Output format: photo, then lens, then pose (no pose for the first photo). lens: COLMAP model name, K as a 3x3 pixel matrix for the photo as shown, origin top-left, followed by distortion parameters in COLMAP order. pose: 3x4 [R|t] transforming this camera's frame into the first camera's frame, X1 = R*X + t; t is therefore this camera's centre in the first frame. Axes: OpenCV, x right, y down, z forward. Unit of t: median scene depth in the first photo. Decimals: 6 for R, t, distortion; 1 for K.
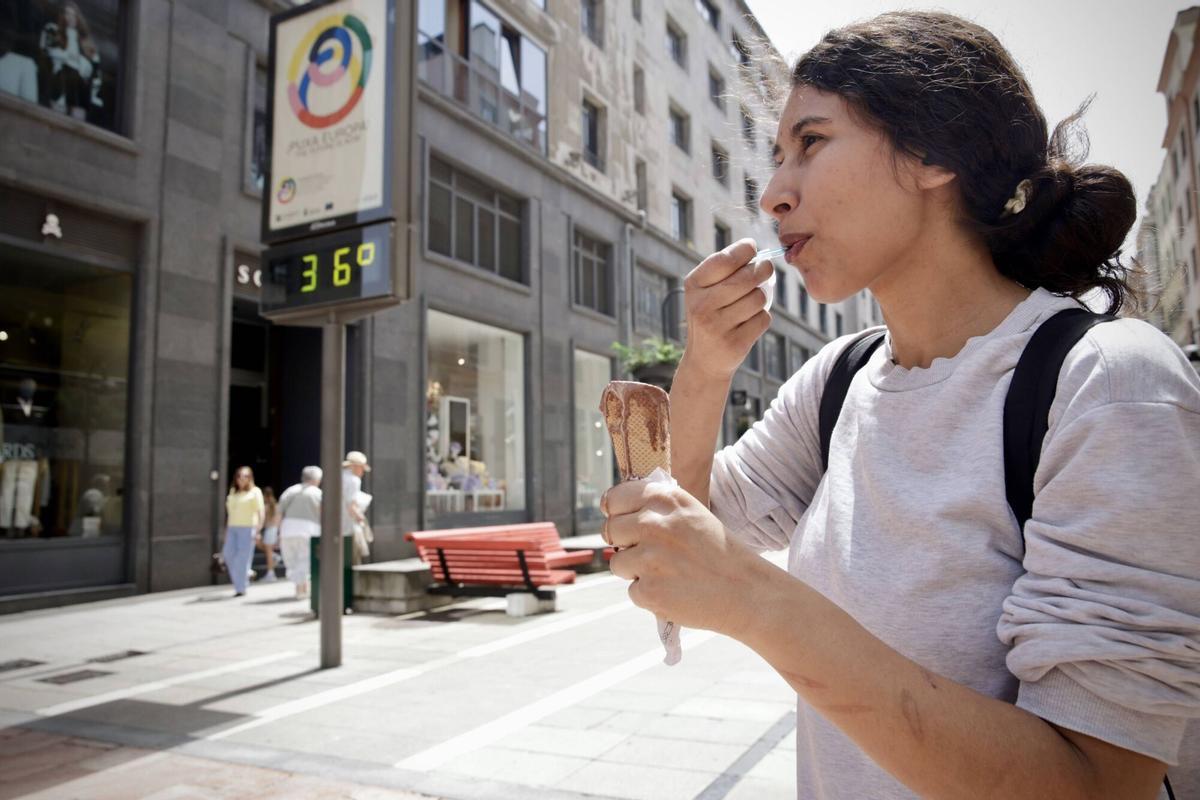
lens RADIAL K [[862.2, 0, 600.0], [0, 862.2, 400.0], [0, 0, 1]] dist [-0.055611, 0.001310]
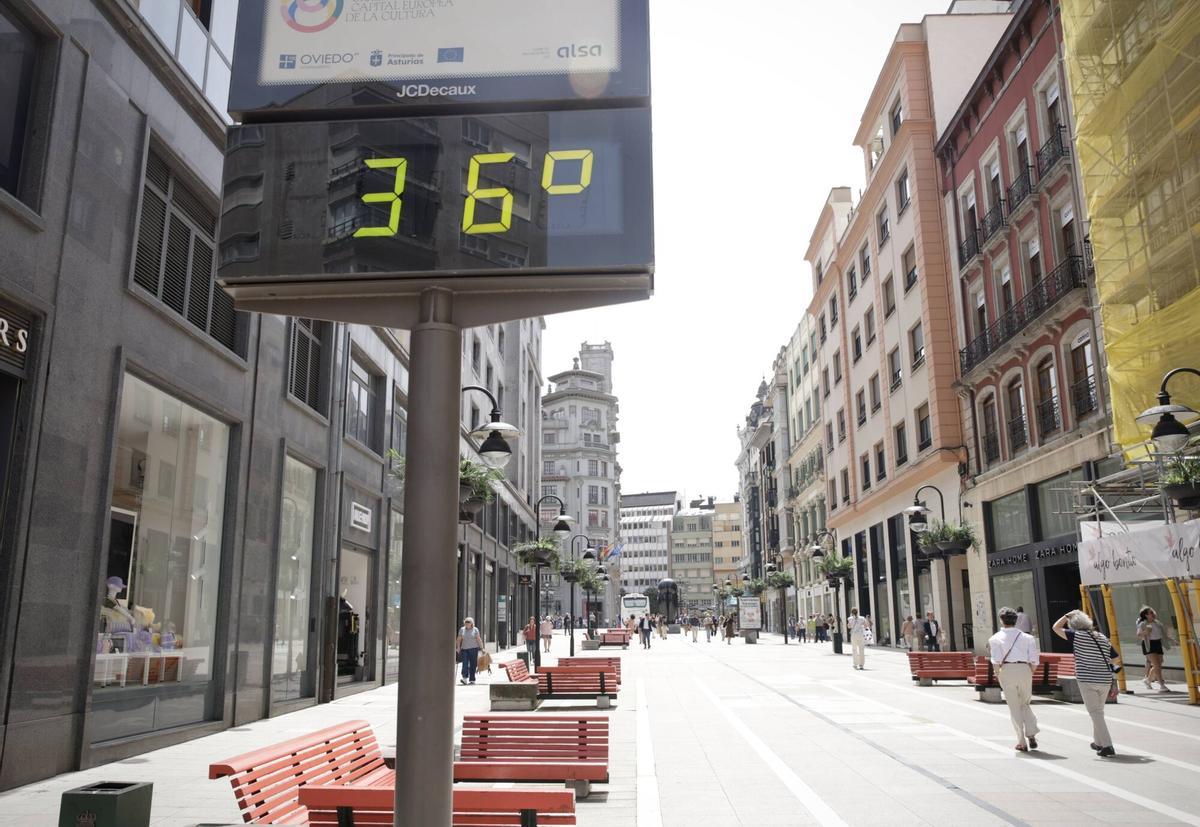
lens RADIAL K [[956.5, 0, 585.4], [0, 956.5, 416.6], [0, 0, 1]] dist [-0.075972, 0.097613]
pose [[0.910225, 0.107025, 0.400045, -0.356985], [-0.057725, 0.989386, -0.133352, 0.010083], [-0.410071, 0.098288, 0.906742, 0.470011]]
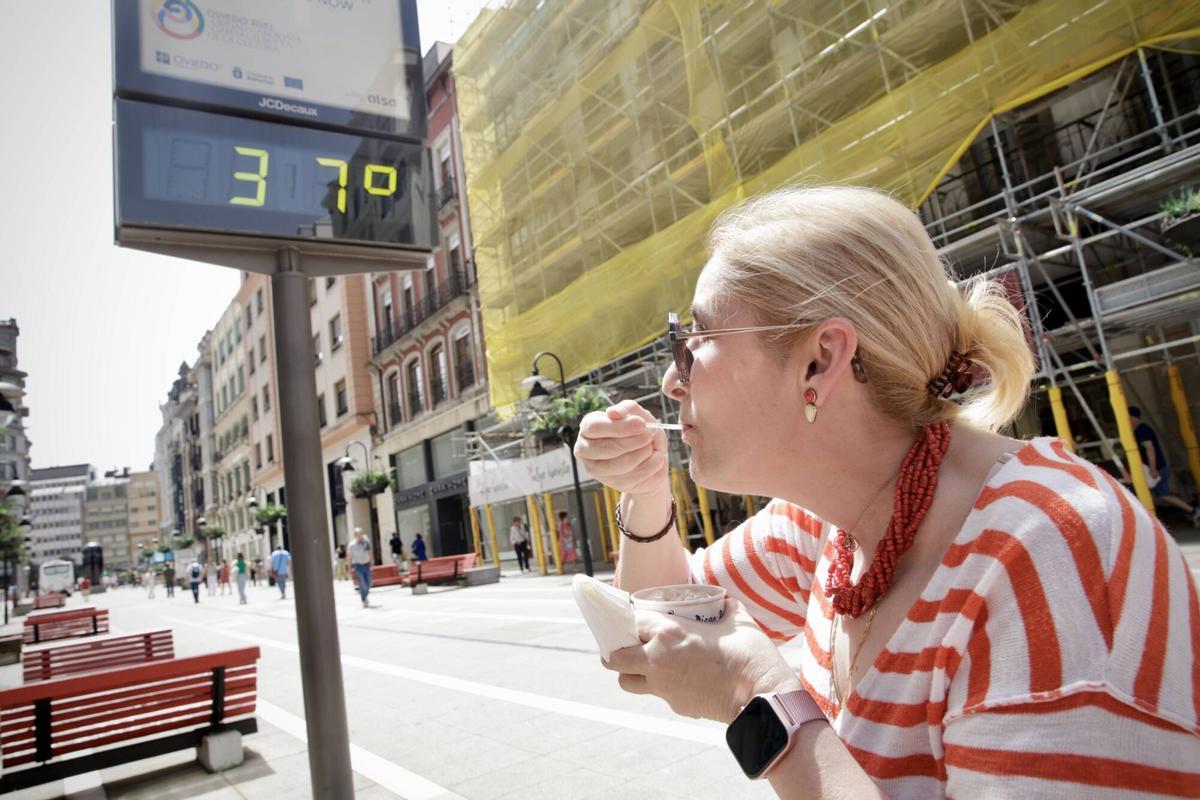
lens RADIAL K [[792.2, 0, 571.2], [0, 792.2, 399.6], [0, 0, 1]] dist [-0.108443, 0.079828]
pose [[0.477963, 0.103862, 0.872218, -0.565349], [0.030792, 0.990393, -0.134807, 0.061463], [-0.877840, 0.091290, 0.470173, 0.497679]]
